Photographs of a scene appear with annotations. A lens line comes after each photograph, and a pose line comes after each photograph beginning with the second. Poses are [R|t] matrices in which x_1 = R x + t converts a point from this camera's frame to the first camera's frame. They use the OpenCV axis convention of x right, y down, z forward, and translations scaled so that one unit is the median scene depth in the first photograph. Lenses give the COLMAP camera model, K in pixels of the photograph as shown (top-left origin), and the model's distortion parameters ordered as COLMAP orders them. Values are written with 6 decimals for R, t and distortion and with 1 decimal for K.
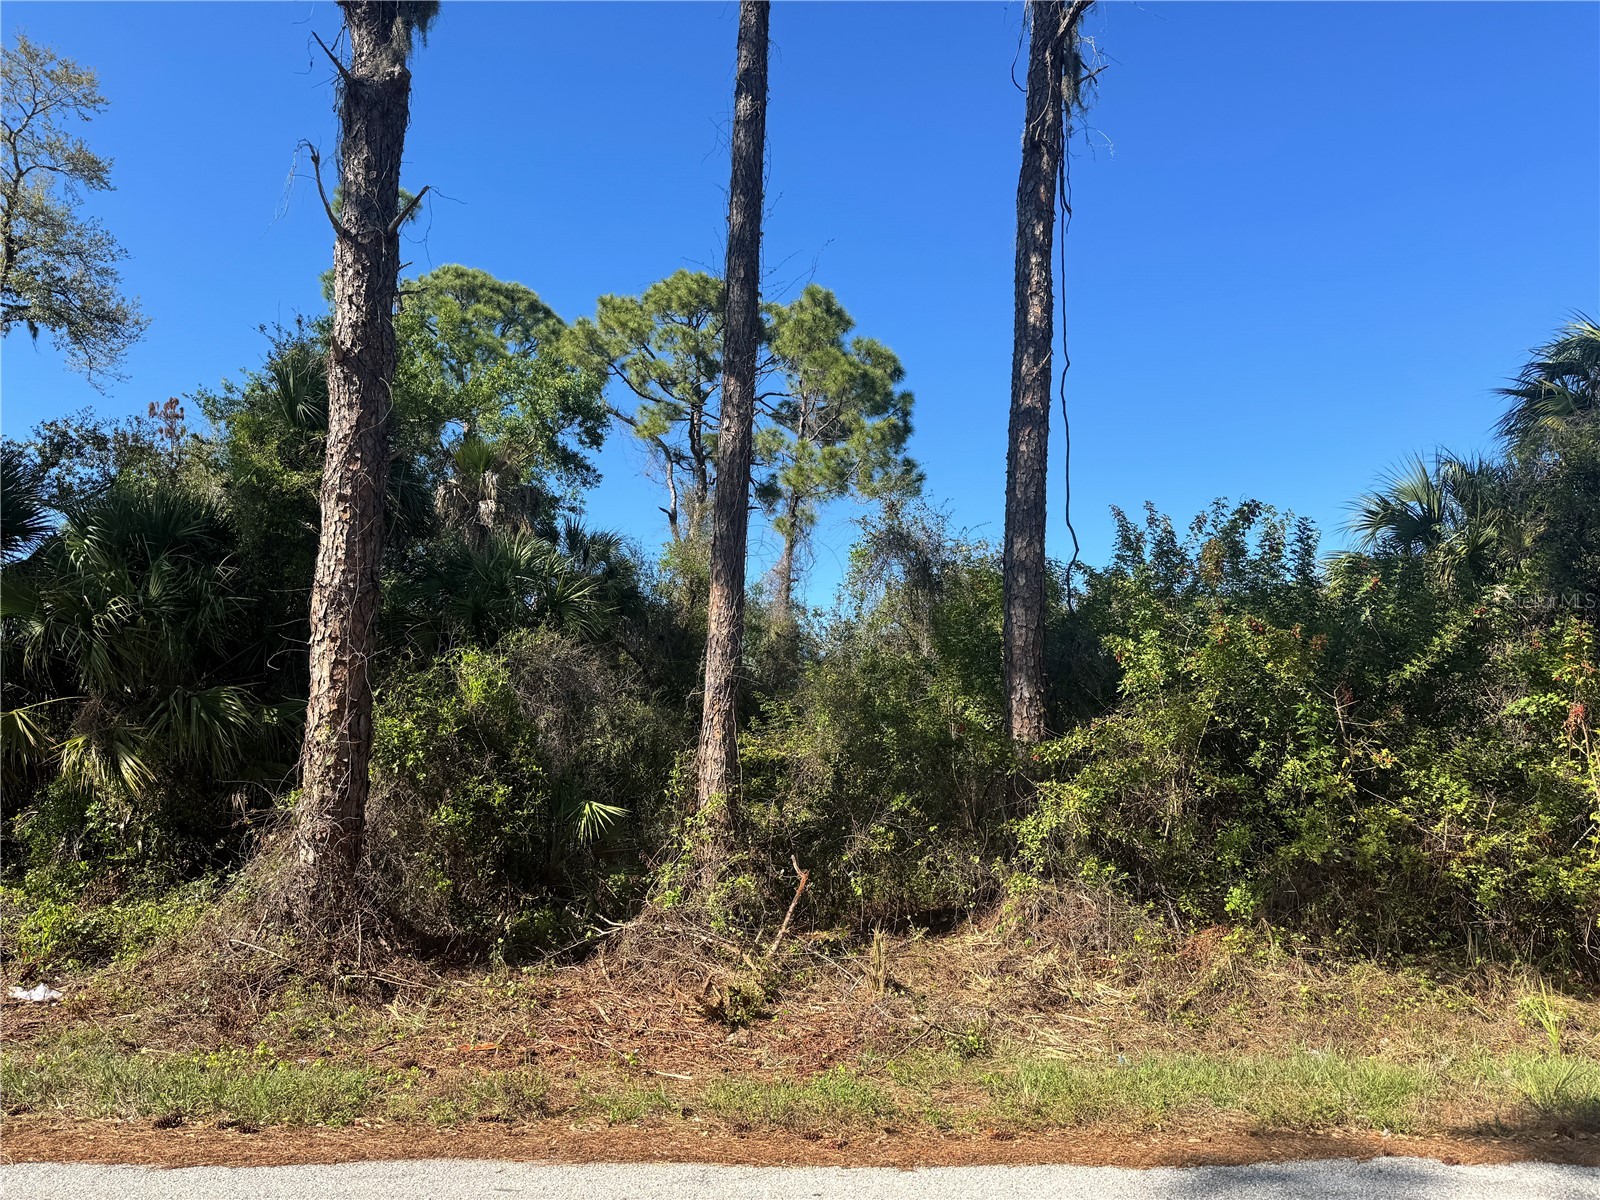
lens RADIAL K [[1138.6, 0, 817.0], [0, 1138.6, 586.5], [0, 0, 1]] dist [0.039307, -0.042900]
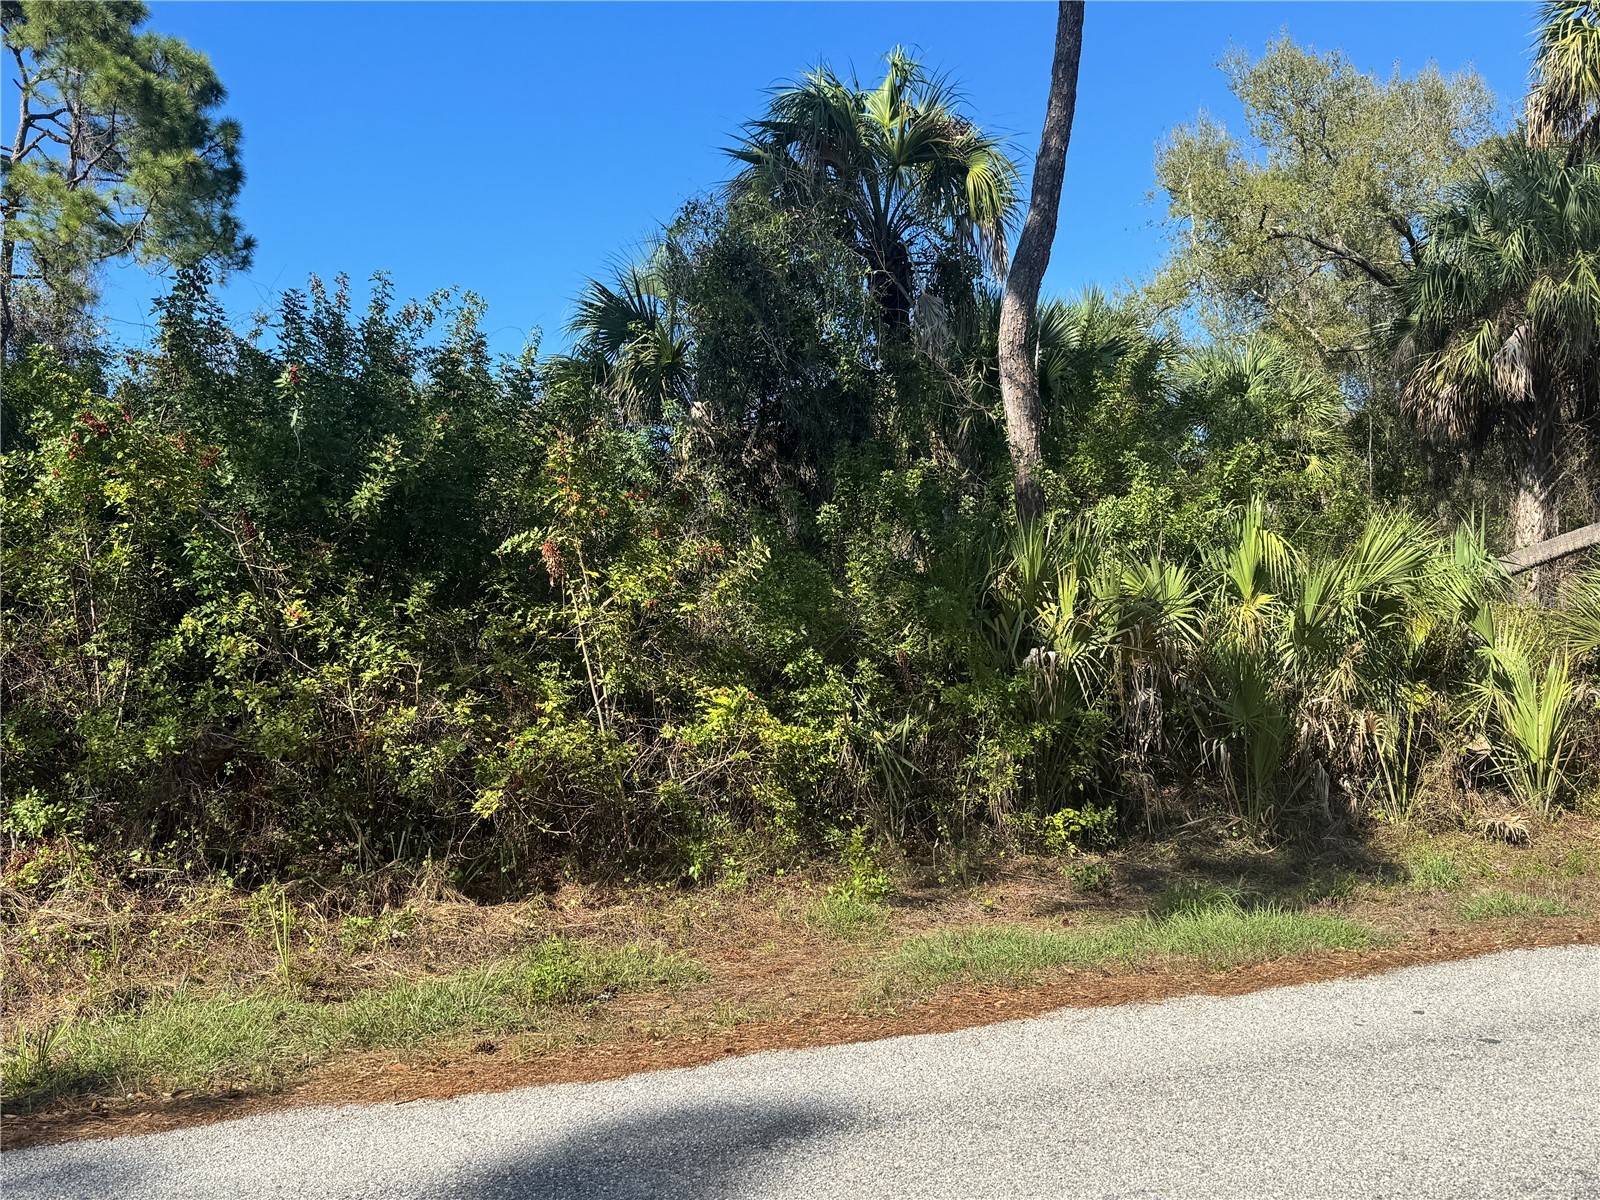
lens RADIAL K [[1415.4, 0, 773.4], [0, 1415.4, 598.6], [0, 0, 1]] dist [0.133621, -0.228277]
pose [[0.947968, -0.018512, 0.317826, 0.134816], [-0.023453, 0.991535, 0.127703, 0.003662], [-0.317499, -0.128513, 0.939510, 0.007487]]
